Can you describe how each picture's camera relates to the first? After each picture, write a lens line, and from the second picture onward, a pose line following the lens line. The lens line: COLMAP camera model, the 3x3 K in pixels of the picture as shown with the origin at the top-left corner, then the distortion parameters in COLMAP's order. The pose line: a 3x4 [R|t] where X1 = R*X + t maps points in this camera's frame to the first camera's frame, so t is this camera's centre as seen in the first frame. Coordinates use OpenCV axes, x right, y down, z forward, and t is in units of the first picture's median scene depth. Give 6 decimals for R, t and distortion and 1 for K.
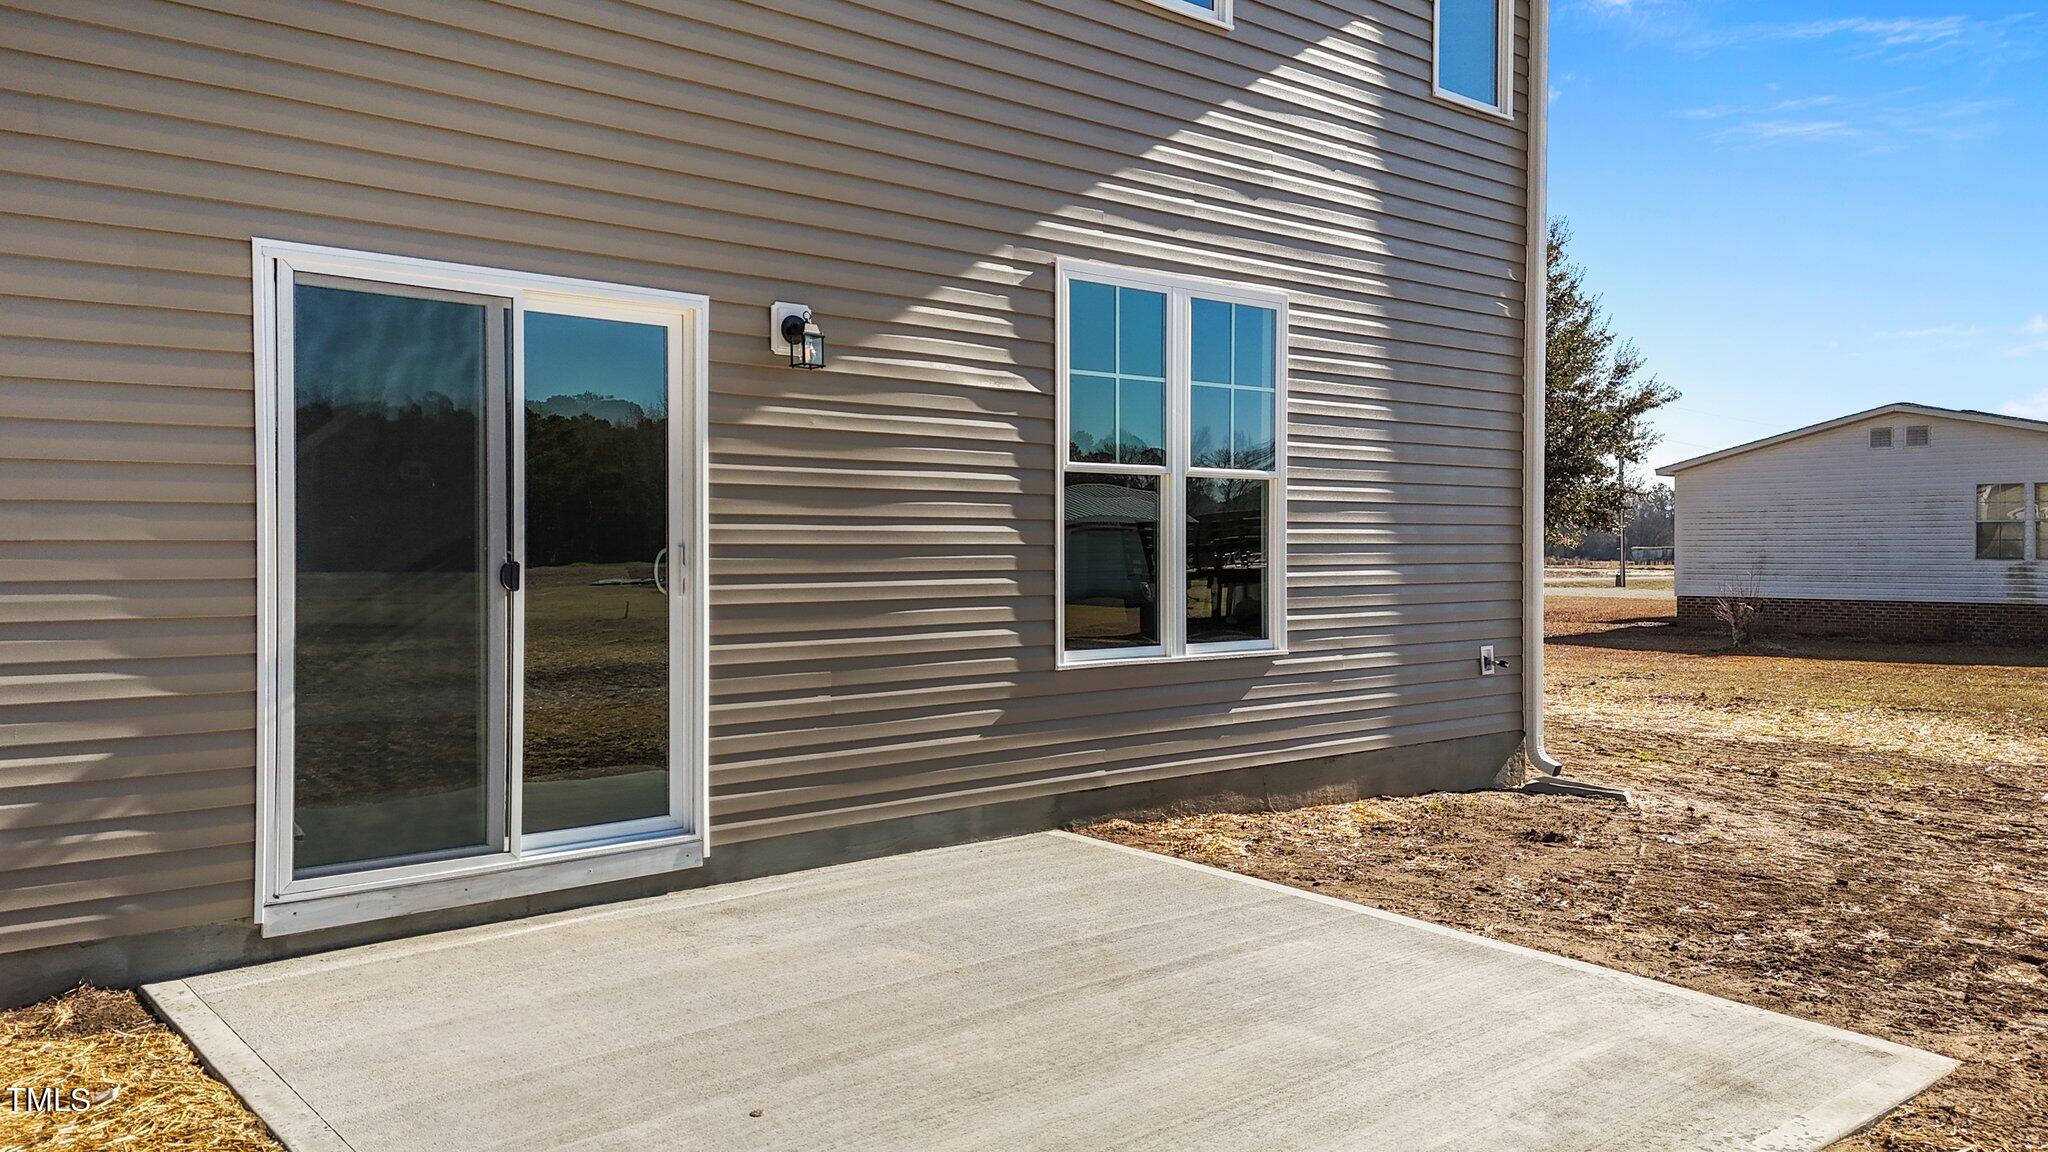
lens RADIAL K [[1485.7, 0, 1037.8], [0, 1485.7, 569.6], [0, 0, 1]] dist [0.087521, -0.107954]
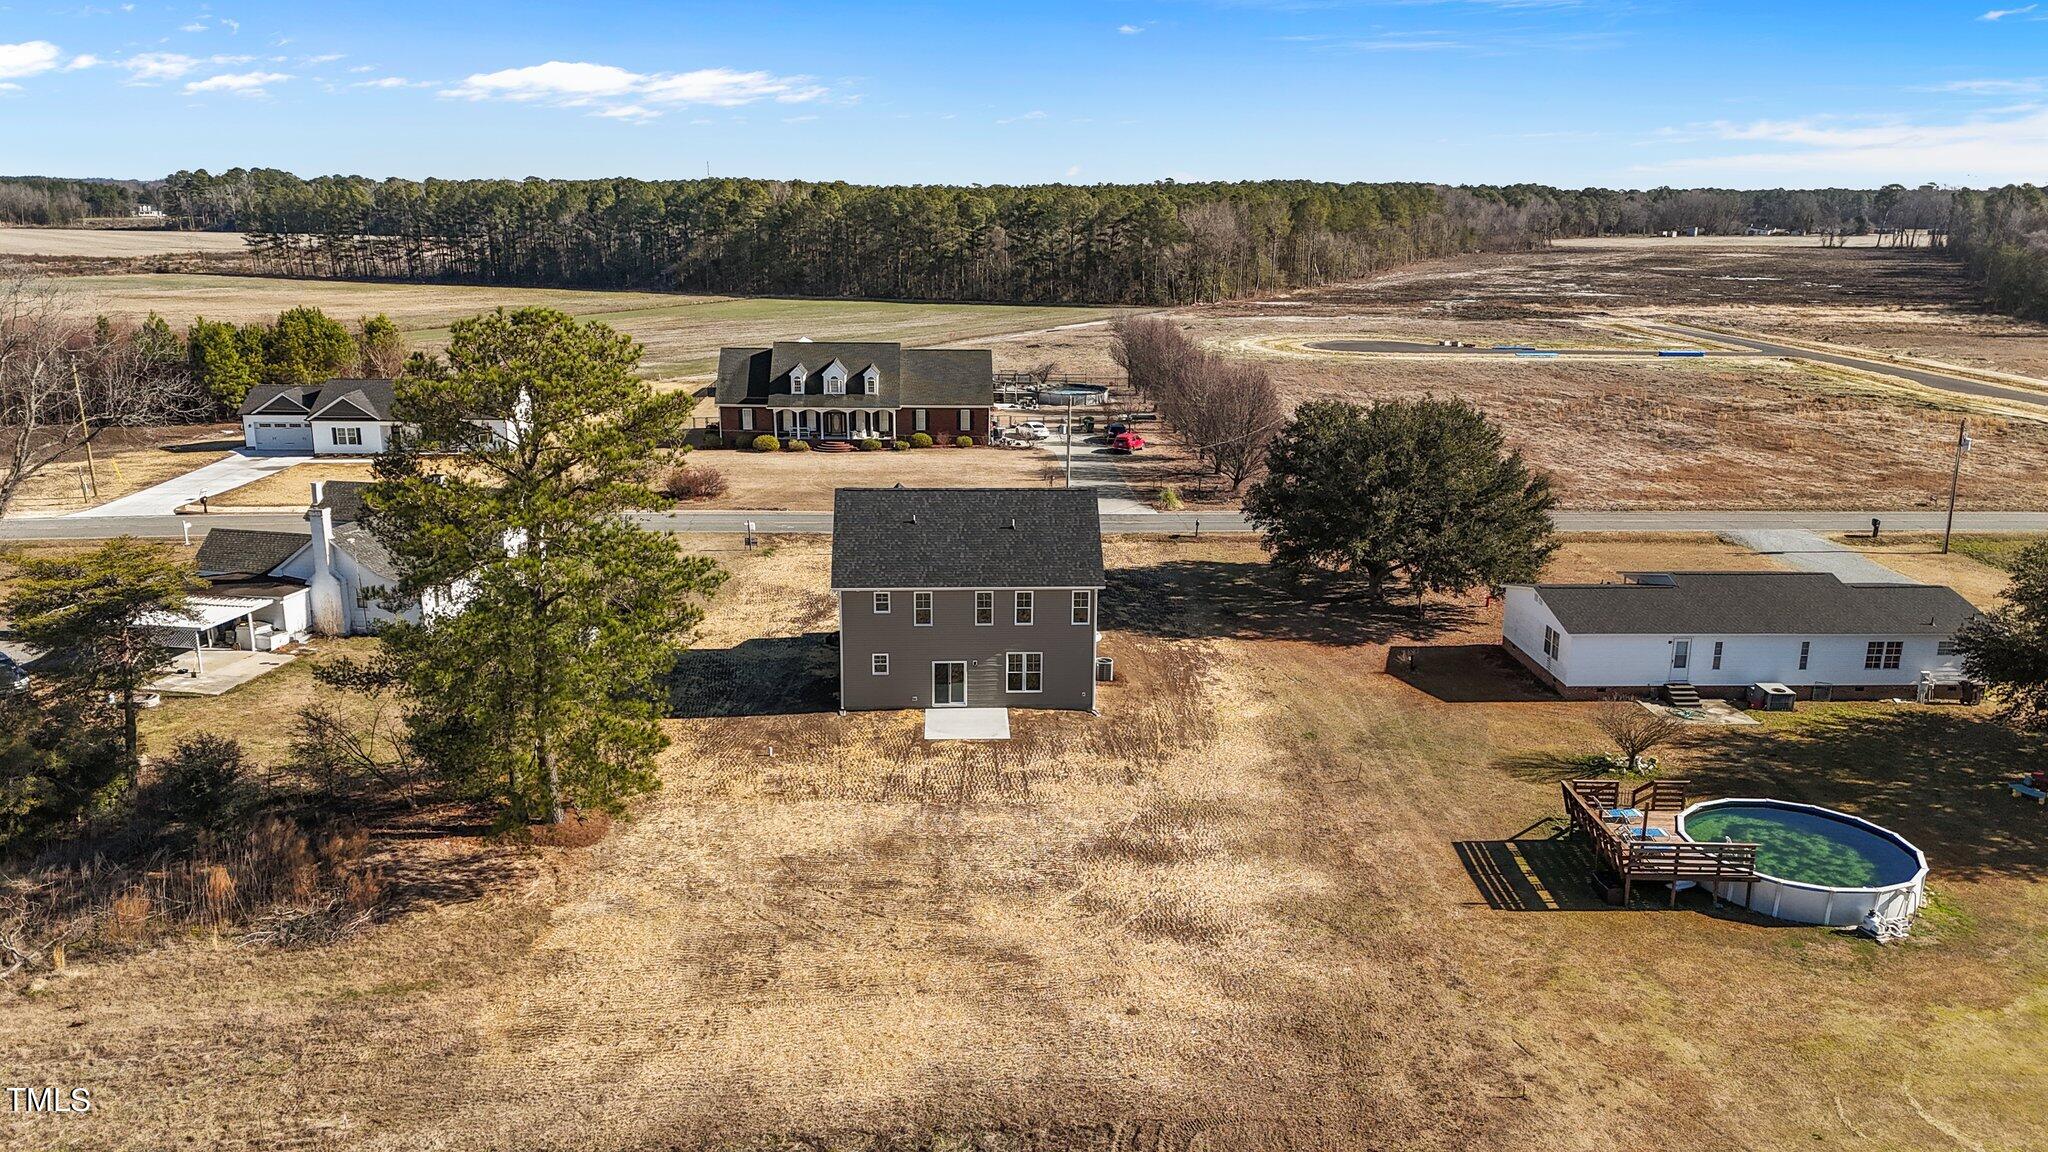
lens RADIAL K [[1485.7, 0, 1037.8], [0, 1485.7, 569.6], [0, 0, 1]] dist [0.087521, -0.107954]
pose [[0.803717, 0.144927, -0.577092, 5.846184], [-0.020662, 0.976096, 0.216355, -2.910134], [0.594653, -0.161964, 0.787500, -6.608227]]
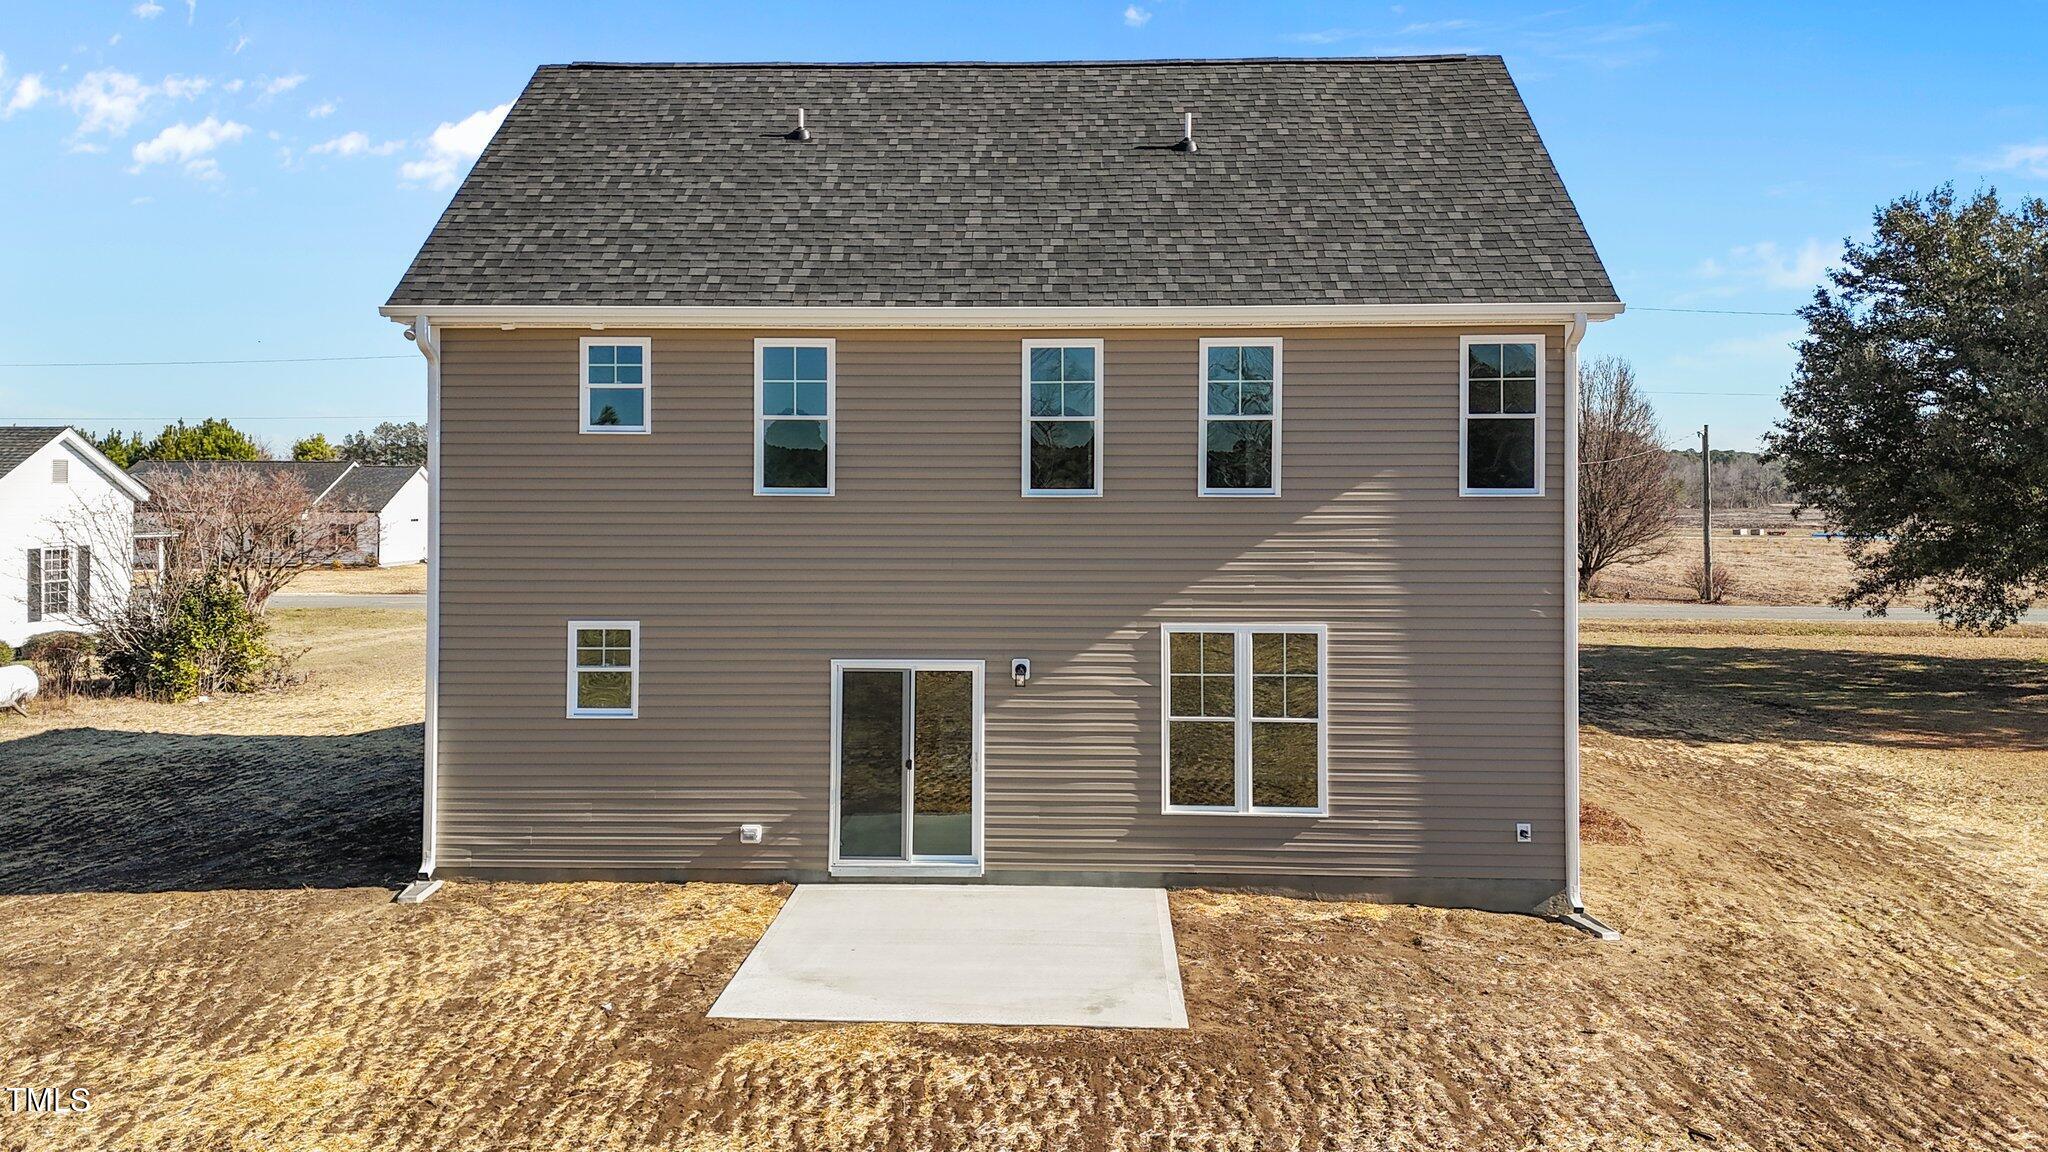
lens RADIAL K [[1508.5, 0, 1019.4], [0, 1508.5, 510.6], [0, 0, 1]] dist [0.065447, -0.050470]
pose [[0.729725, -0.003968, -0.683729, 1.390882], [-0.013023, 0.999721, -0.019701, -0.332811], [0.683617, 0.023281, 0.729470, -0.767191]]
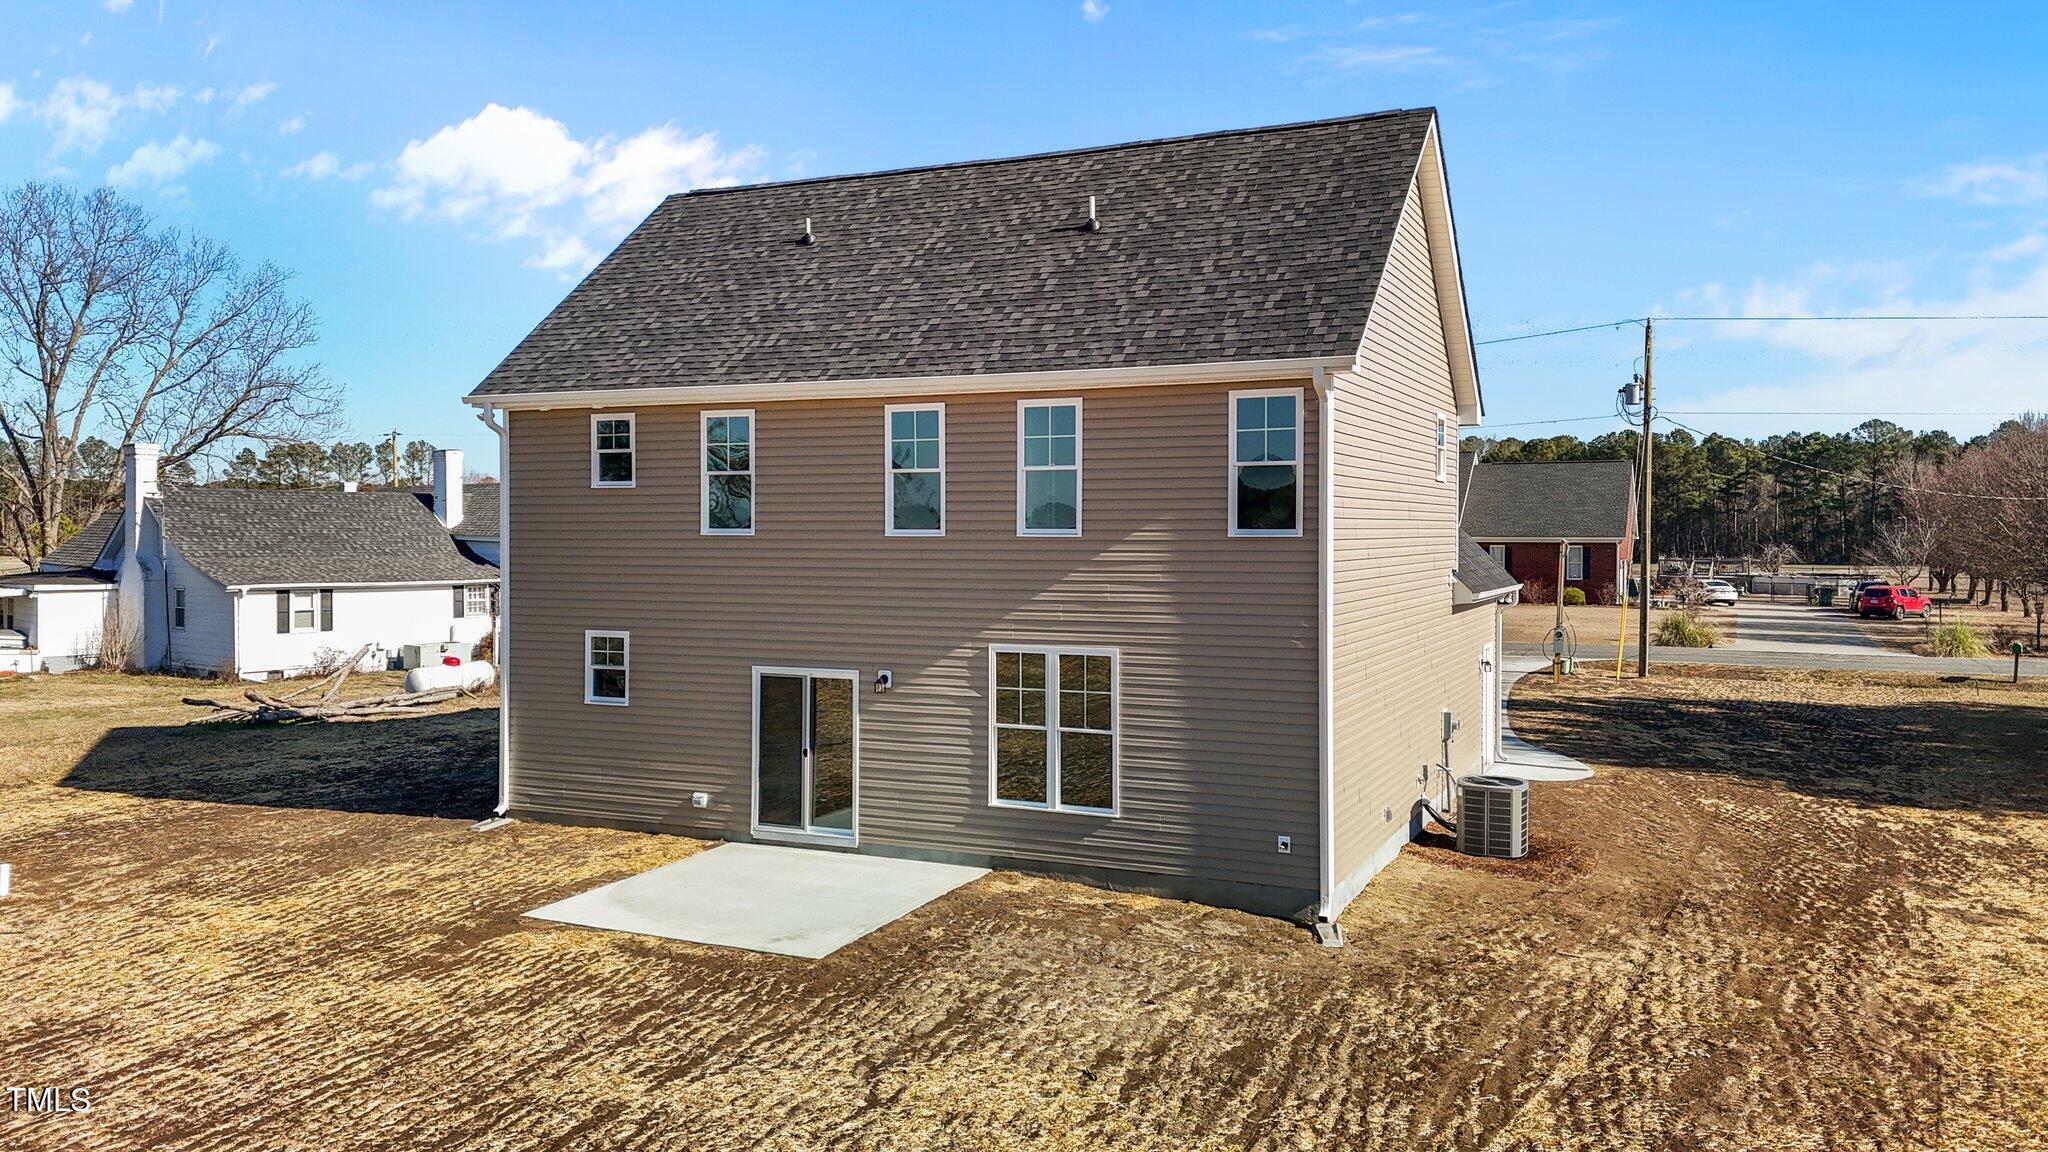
lens RADIAL K [[1485.7, 0, 1037.8], [0, 1485.7, 569.6], [0, 0, 1]] dist [0.087521, -0.107954]
pose [[0.415084, 0.010668, -0.909721, 2.401816], [-0.024080, 0.999710, 0.000736, -0.346208], [0.909465, 0.021601, 0.415220, 0.012144]]
